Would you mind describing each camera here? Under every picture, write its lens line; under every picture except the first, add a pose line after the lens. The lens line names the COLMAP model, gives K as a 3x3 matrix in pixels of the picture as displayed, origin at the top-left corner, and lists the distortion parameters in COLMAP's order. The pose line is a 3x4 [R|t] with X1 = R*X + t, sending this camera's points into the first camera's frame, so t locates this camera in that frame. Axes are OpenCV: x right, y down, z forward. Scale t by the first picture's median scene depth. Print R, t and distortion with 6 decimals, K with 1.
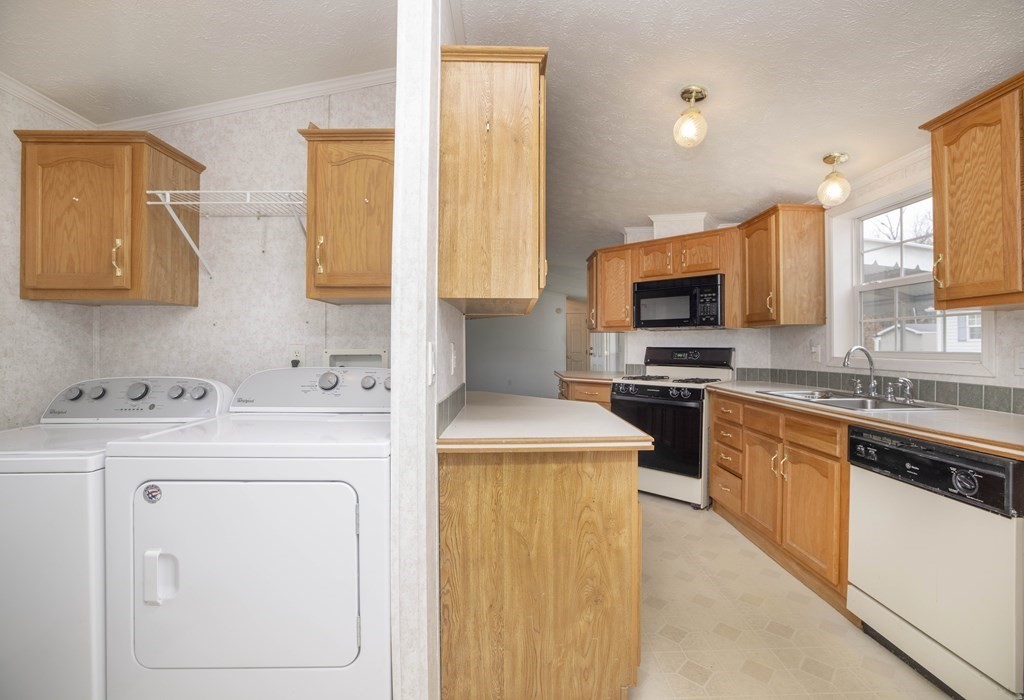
lens RADIAL K [[445.6, 0, 512.0], [0, 445.6, 350.0], [0, 0, 1]] dist [-0.001349, 0.000150]
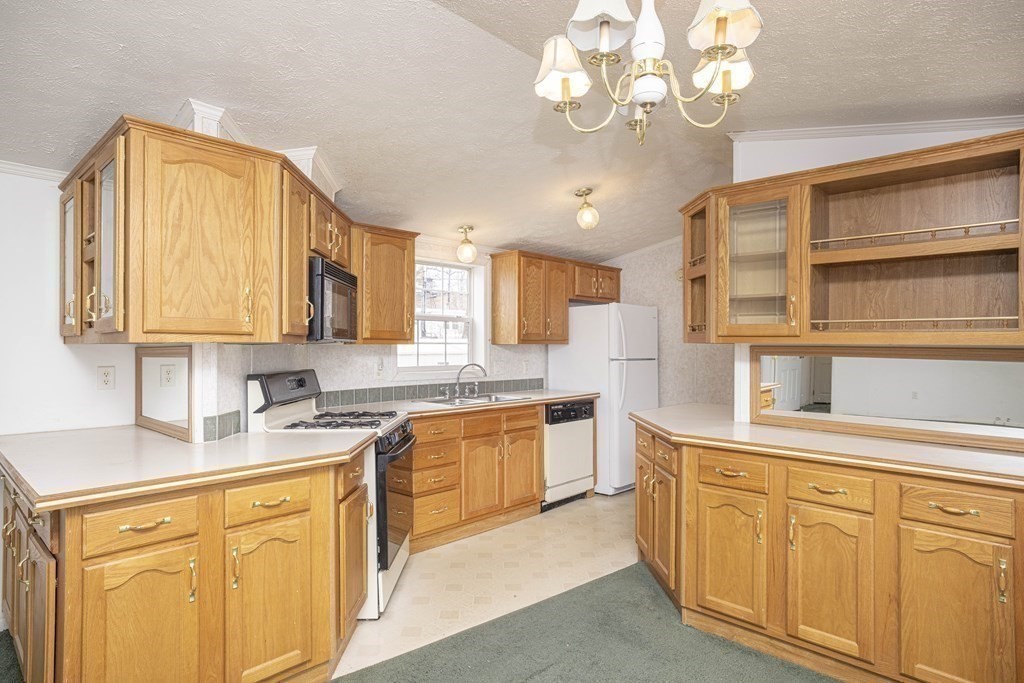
lens RADIAL K [[575.7, 0, 506.3], [0, 575.7, 341.2], [0, 0, 1]] dist [-0.002136, 0.001430]
pose [[-0.716035, 0.004079, 0.698053, -0.653150], [0.003810, 0.999991, -0.001935, -0.076732], [-0.698054, 0.001274, -0.716044, 2.269967]]
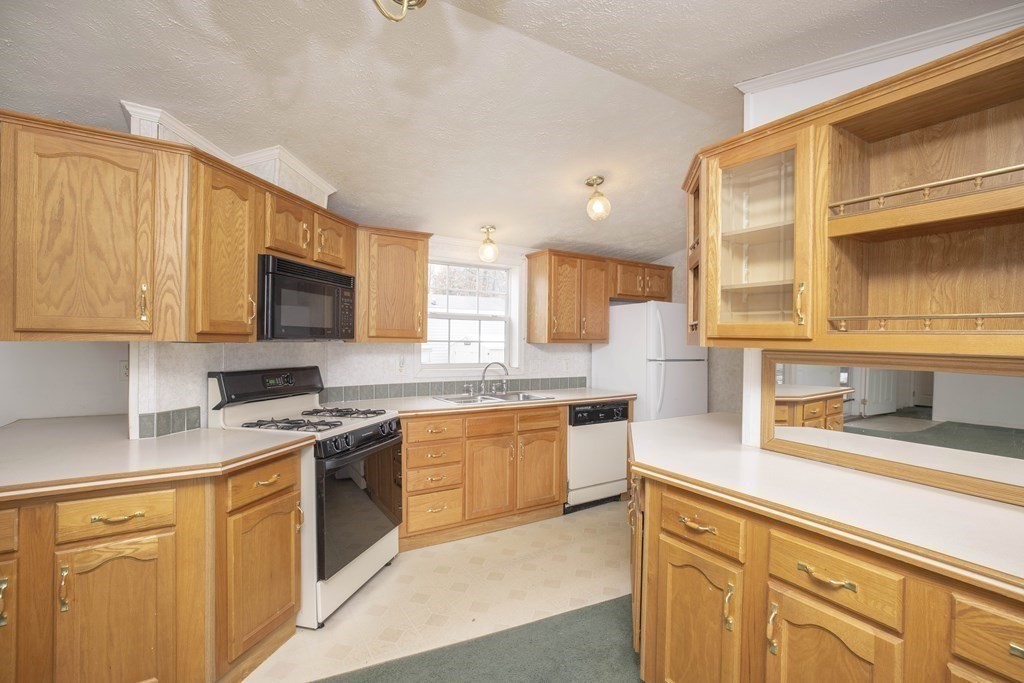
lens RADIAL K [[470.8, 0, 508.8], [0, 470.8, 340.7], [0, 0, 1]] dist [-0.046410, 0.019685]
pose [[-0.518408, -0.006180, 0.855111, -0.611777], [-0.004454, 0.999980, 0.004527, -0.085596], [-0.855122, -0.001462, -0.518425, 1.762128]]
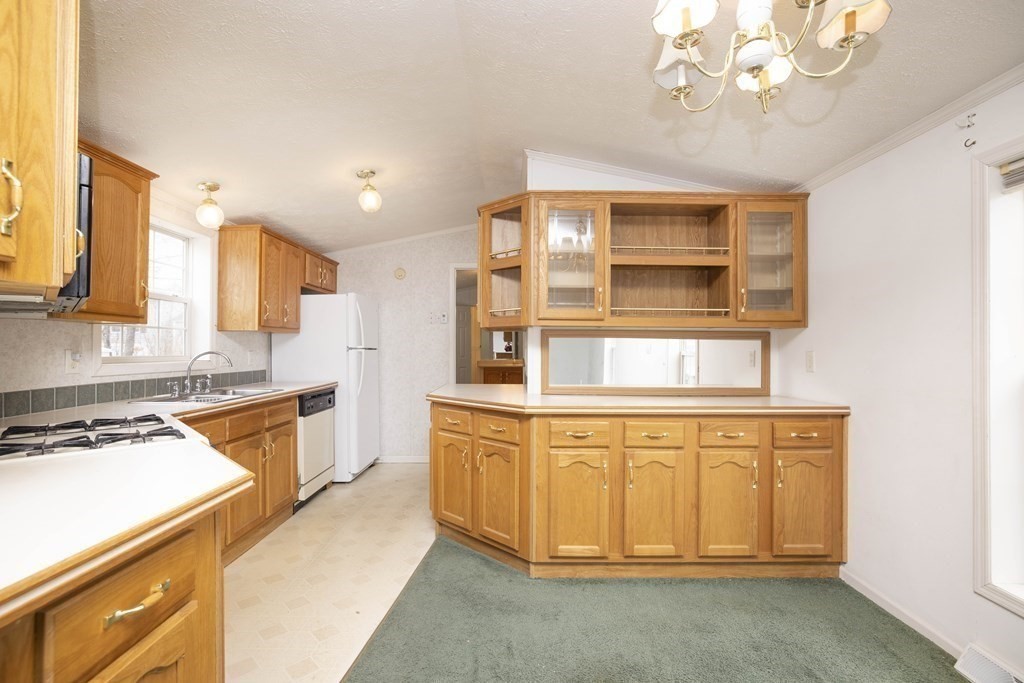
lens RADIAL K [[470.8, 0, 508.8], [0, 470.8, 340.7], [0, 0, 1]] dist [-0.046410, 0.019685]
pose [[-0.999874, 0.000215, 0.015872, -0.067855], [0.000096, 0.999972, -0.007479, -0.026944], [-0.015873, -0.007477, -0.999846, 2.229102]]
